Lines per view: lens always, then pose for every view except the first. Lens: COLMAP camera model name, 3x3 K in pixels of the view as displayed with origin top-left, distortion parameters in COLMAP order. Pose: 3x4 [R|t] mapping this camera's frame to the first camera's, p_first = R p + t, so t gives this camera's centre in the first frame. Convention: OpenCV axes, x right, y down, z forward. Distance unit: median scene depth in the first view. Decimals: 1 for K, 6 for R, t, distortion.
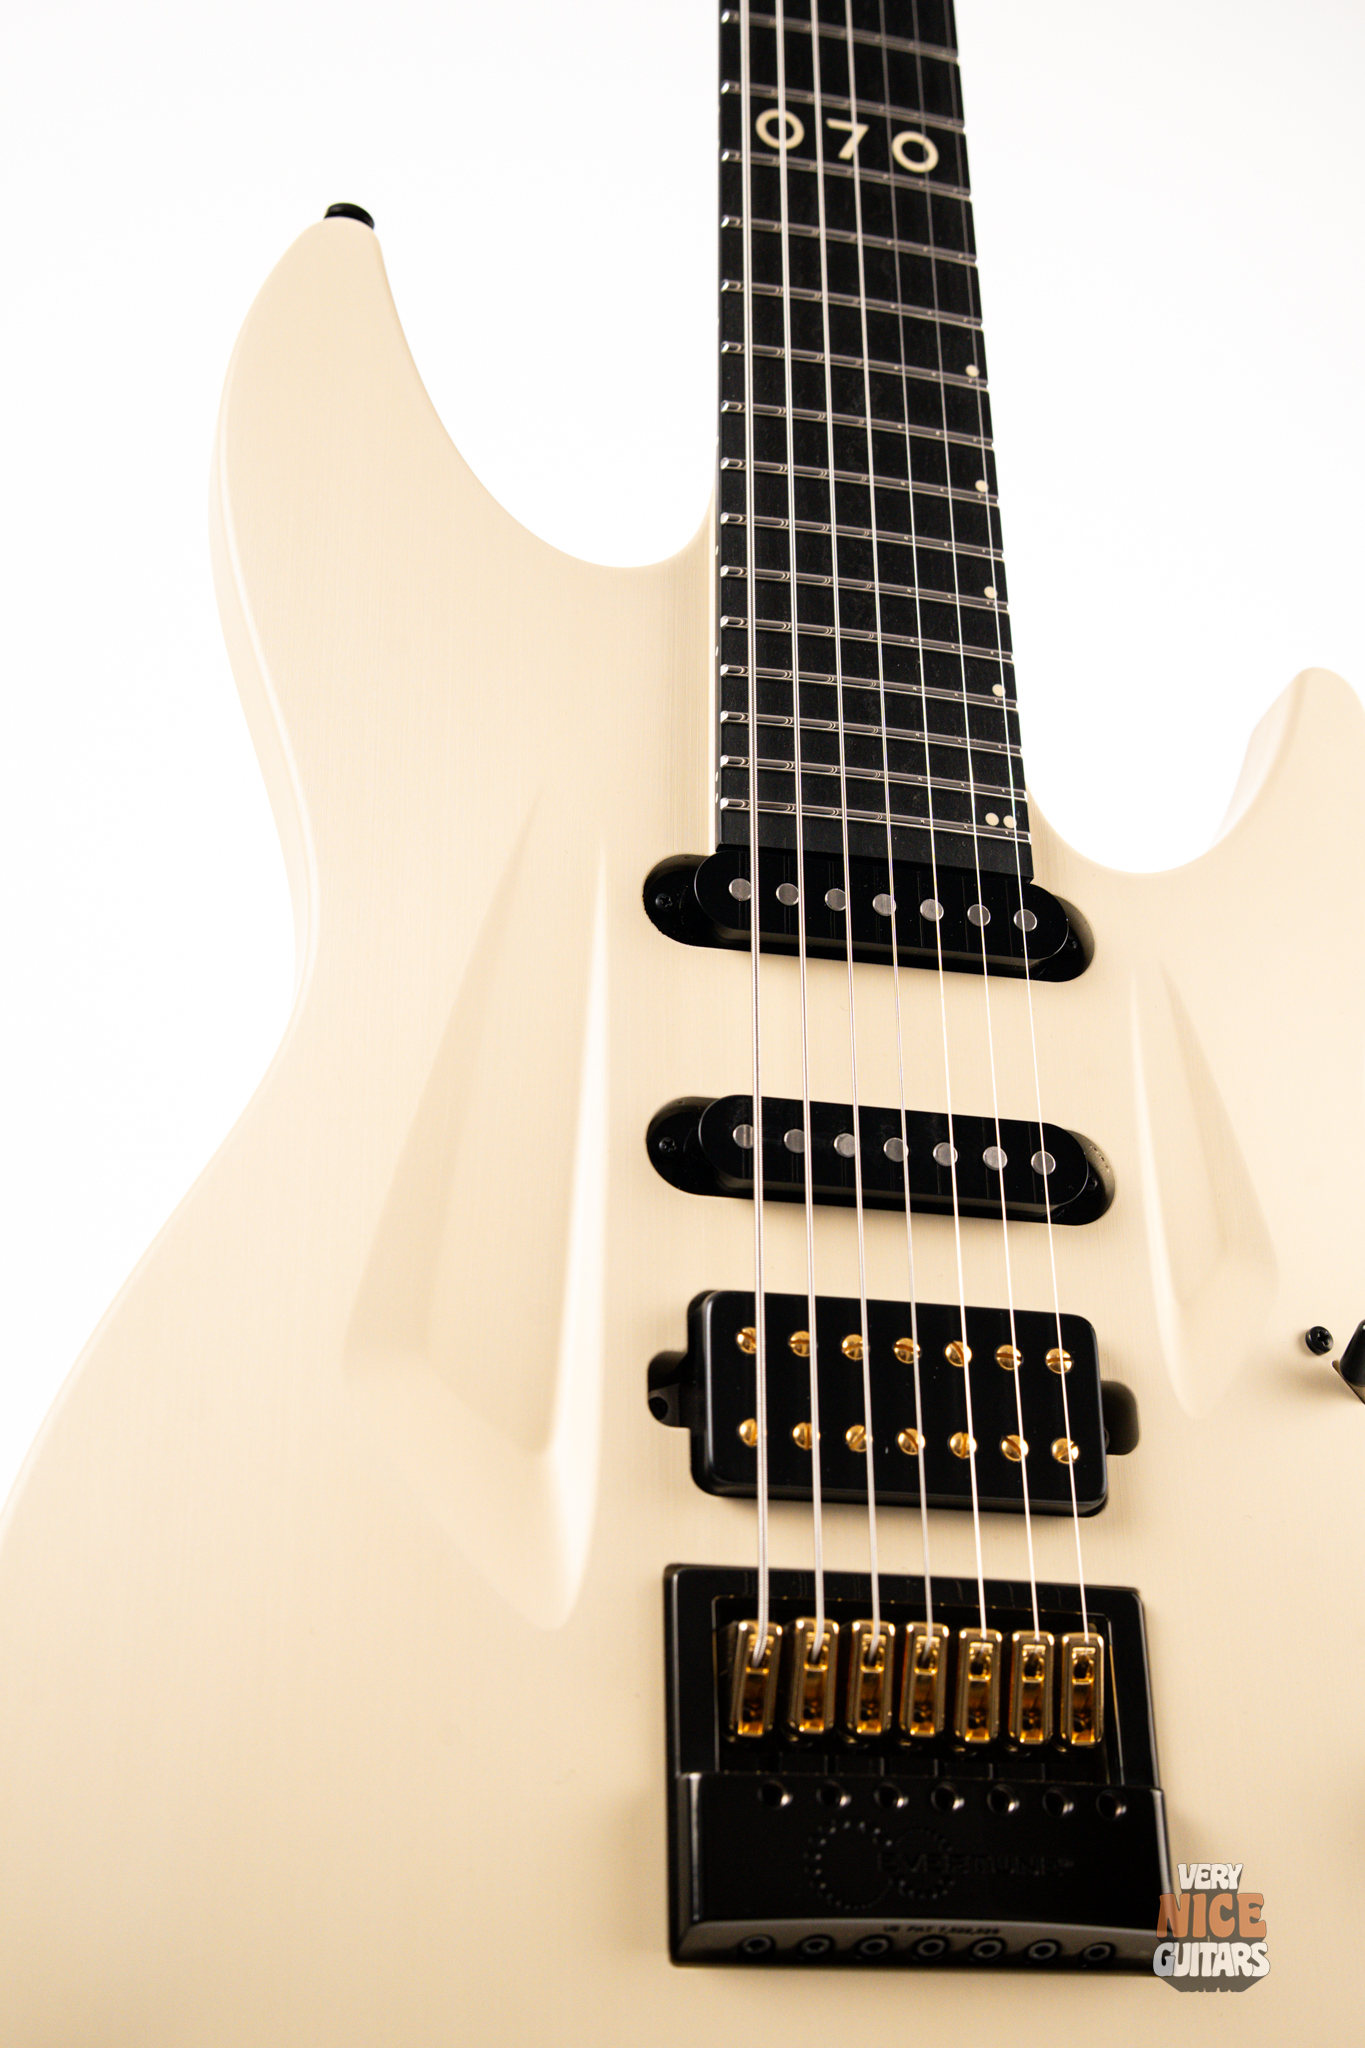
lens RADIAL K [[2870.3, 0, 692.6], [0, 2870.3, 1026.4], [0, 0, 1]] dist [0.049227, 0.000000]
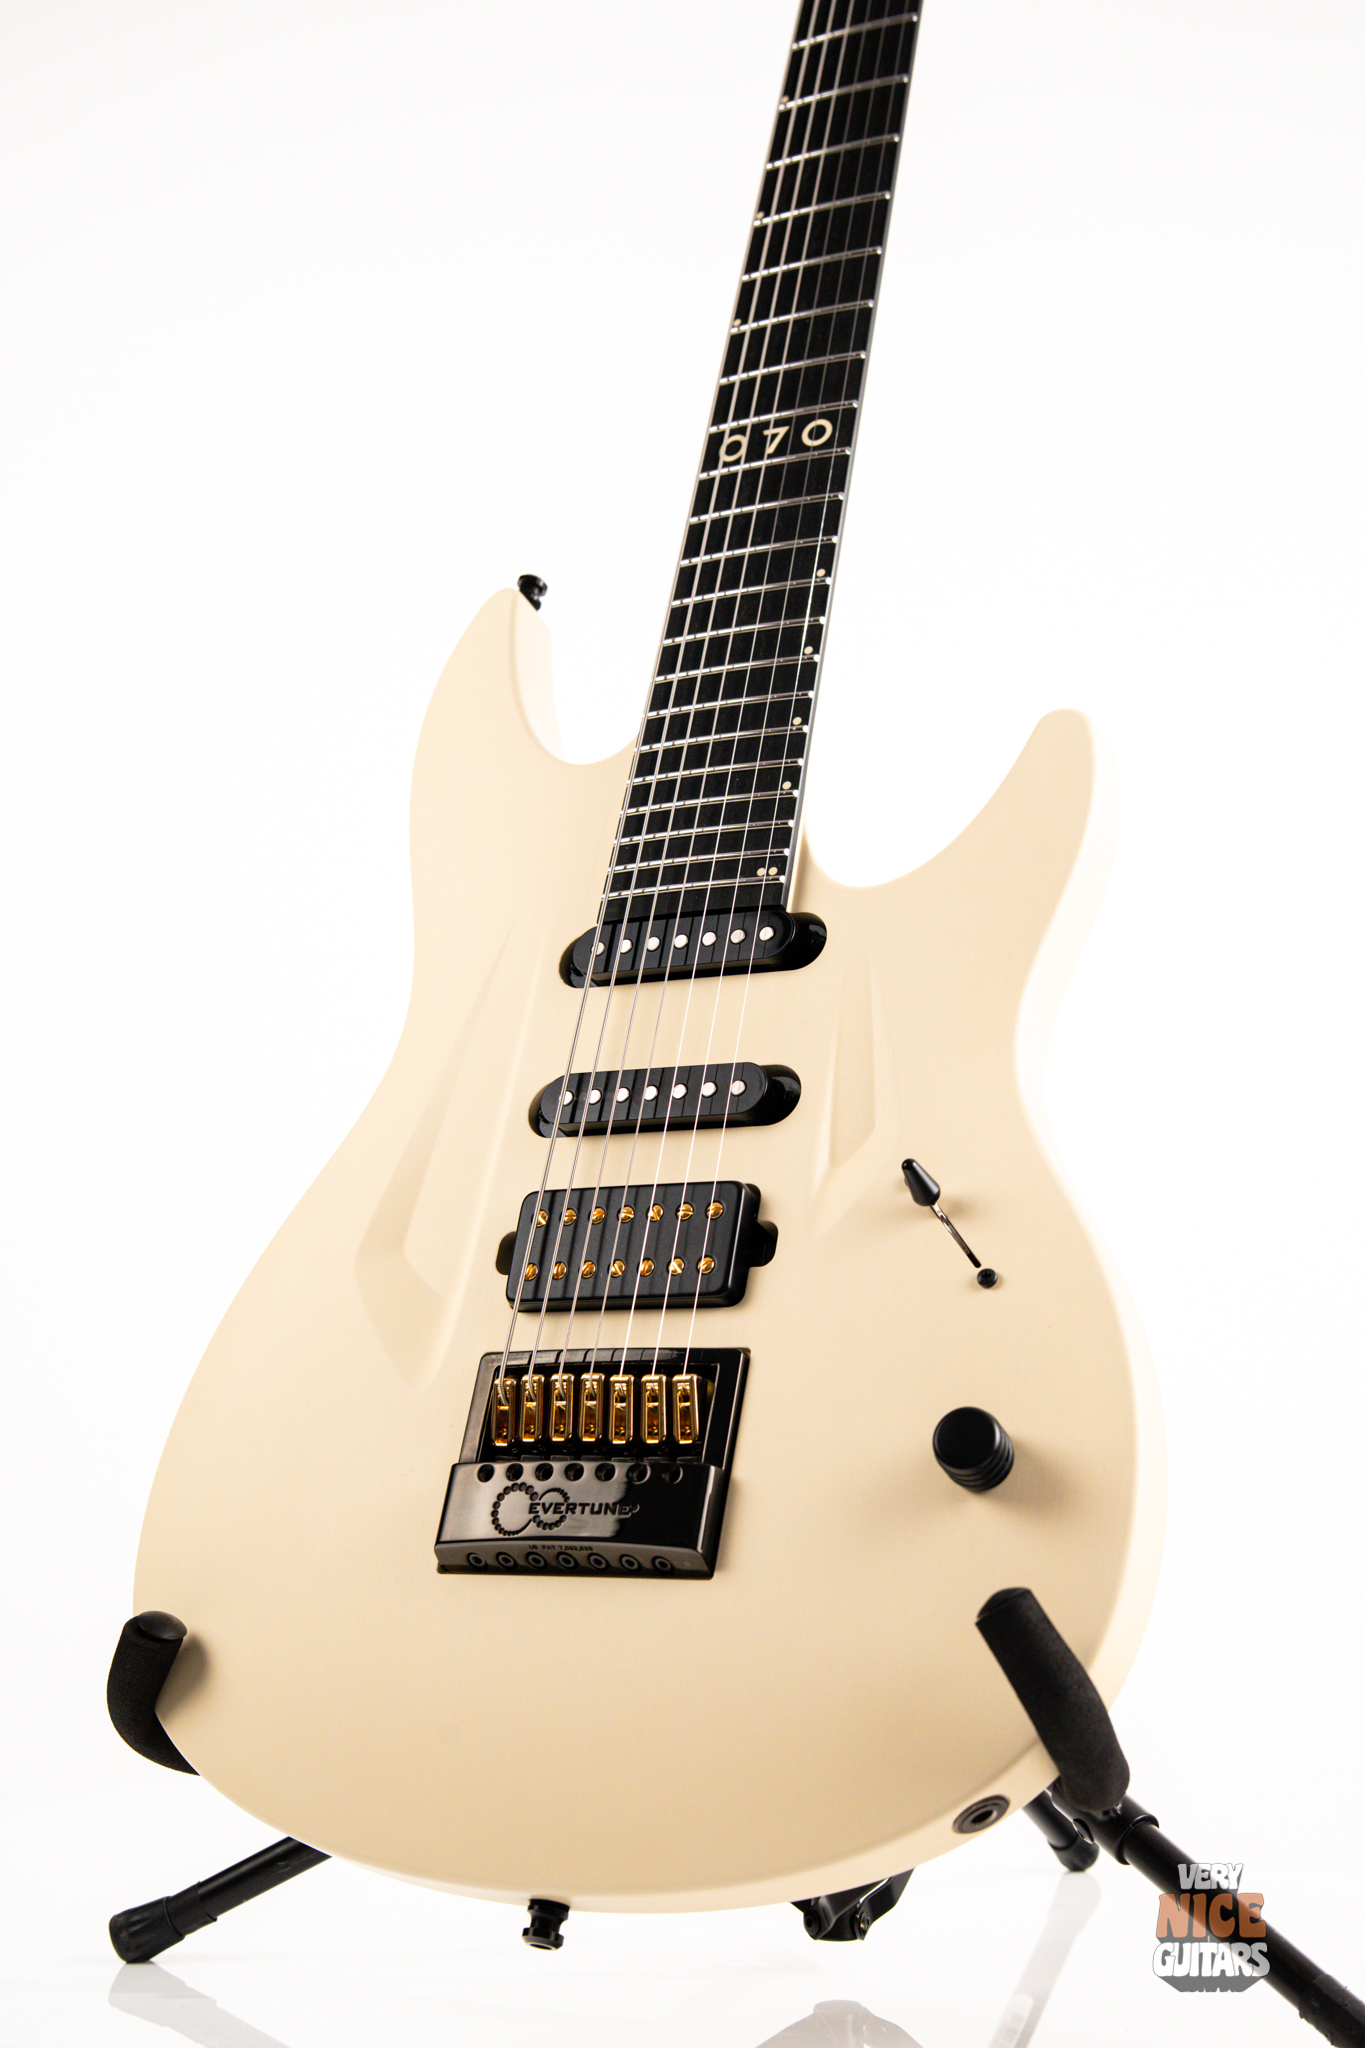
lens RADIAL K [[2870.3, 0, 675.2], [0, 2870.3, 1016.8], [0, 0, 1]] dist [0.049227, 0.000000]
pose [[0.729919, -0.172984, -0.661283, 1.167633], [0.121759, 0.984879, -0.123236, 0.203485], [0.672602, 0.009436, 0.739944, -0.169443]]
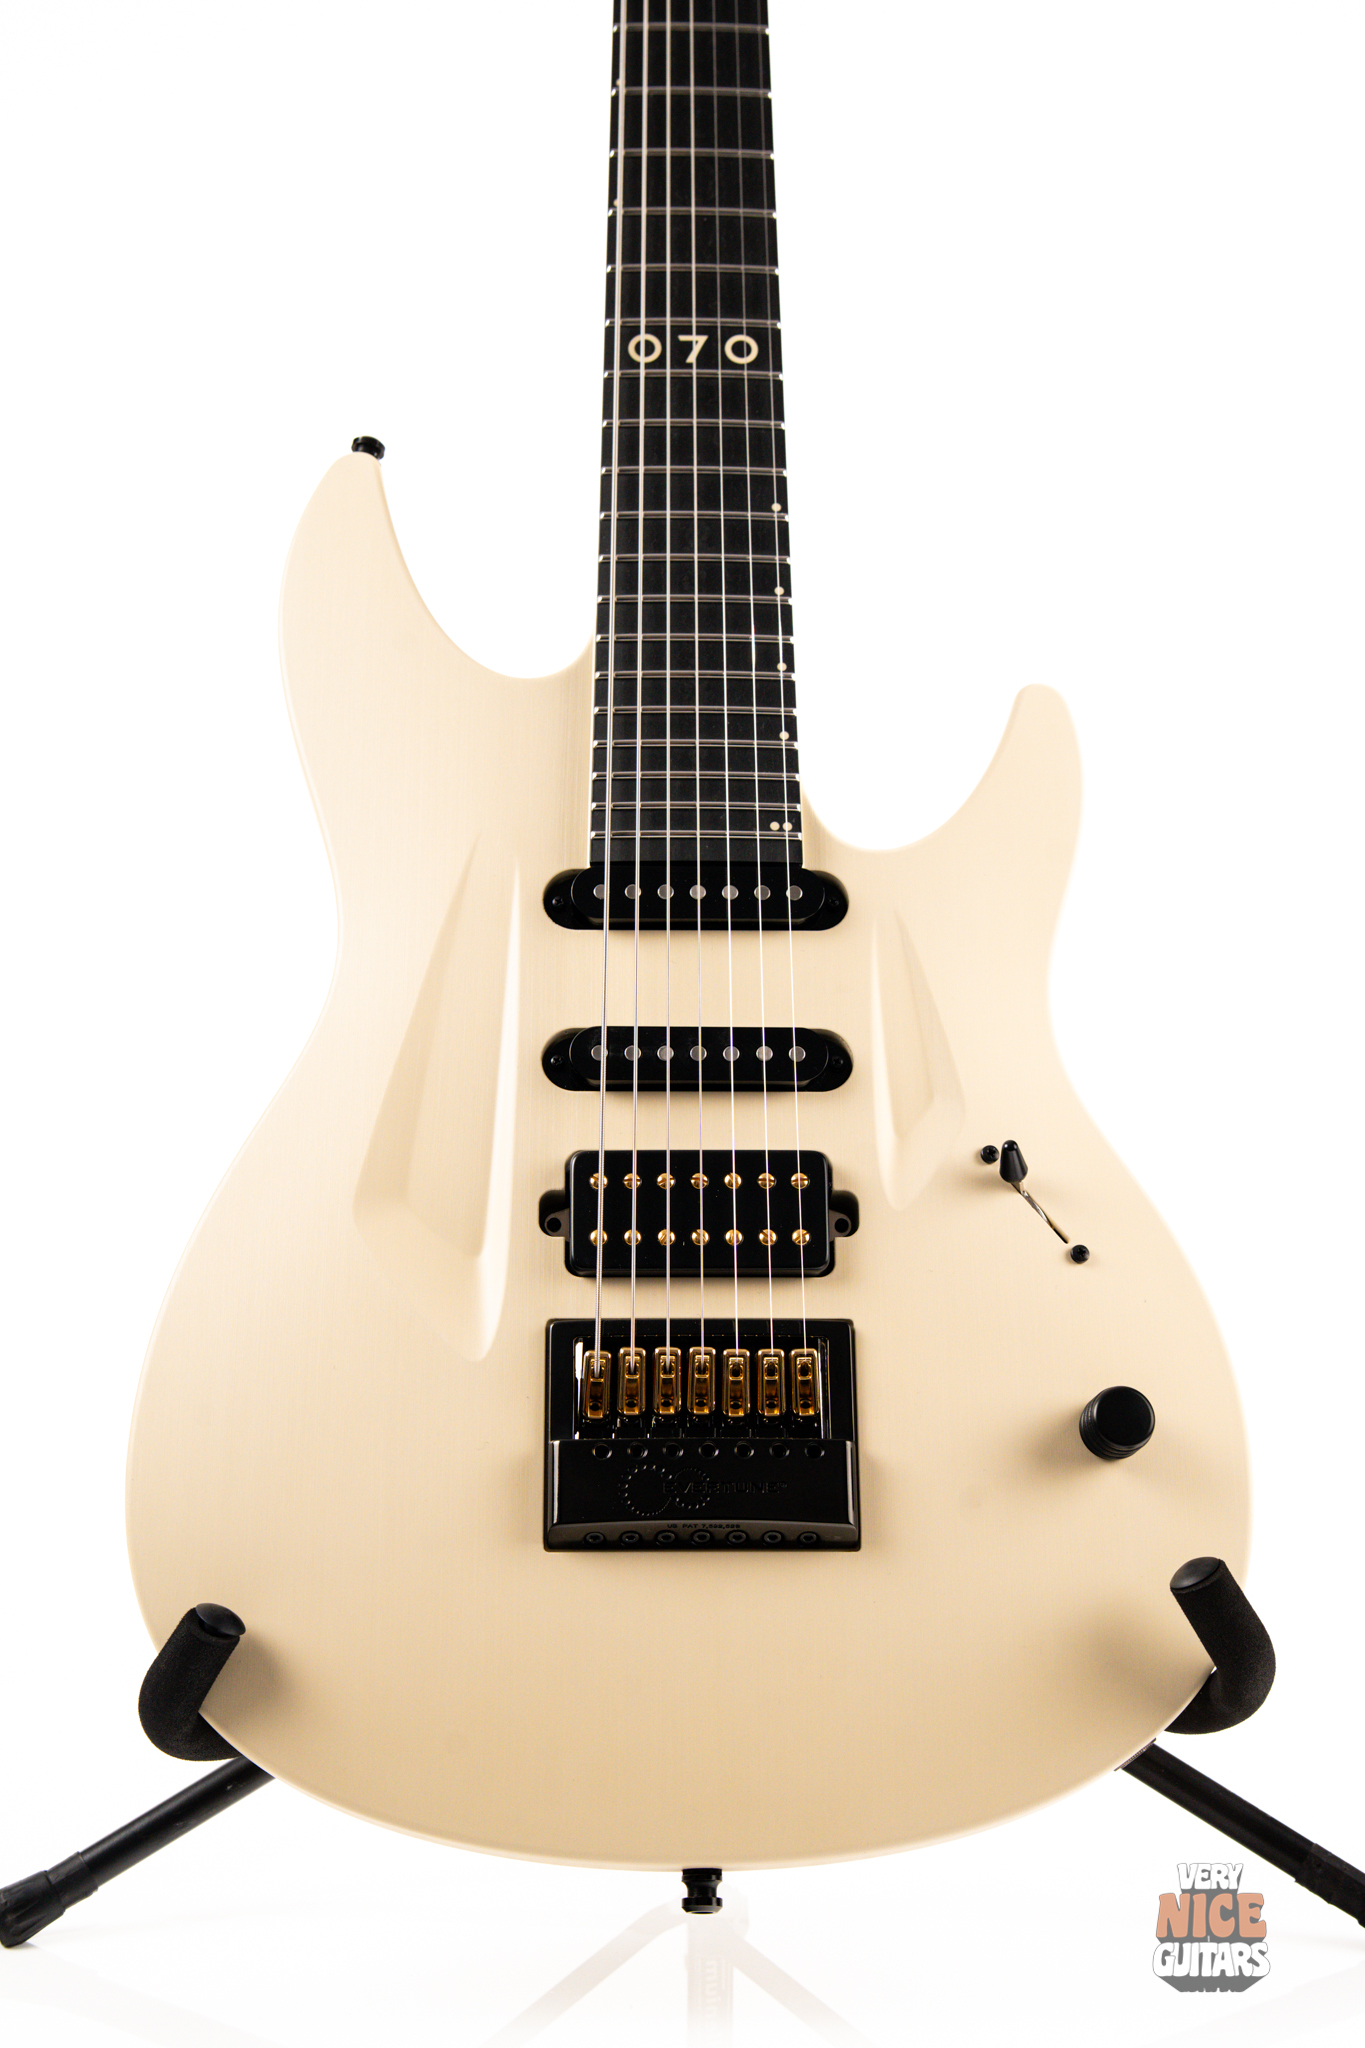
lens RADIAL K [[2870.3, 0, 692.7], [0, 2870.3, 1029.3], [0, 0, 1]] dist [0.049227, 0.000000]
pose [[0.976252, -0.068533, -0.205514, 0.403752], [0.085891, 0.993343, 0.076757, -0.093595], [0.198885, -0.092586, 0.975640, -0.551710]]
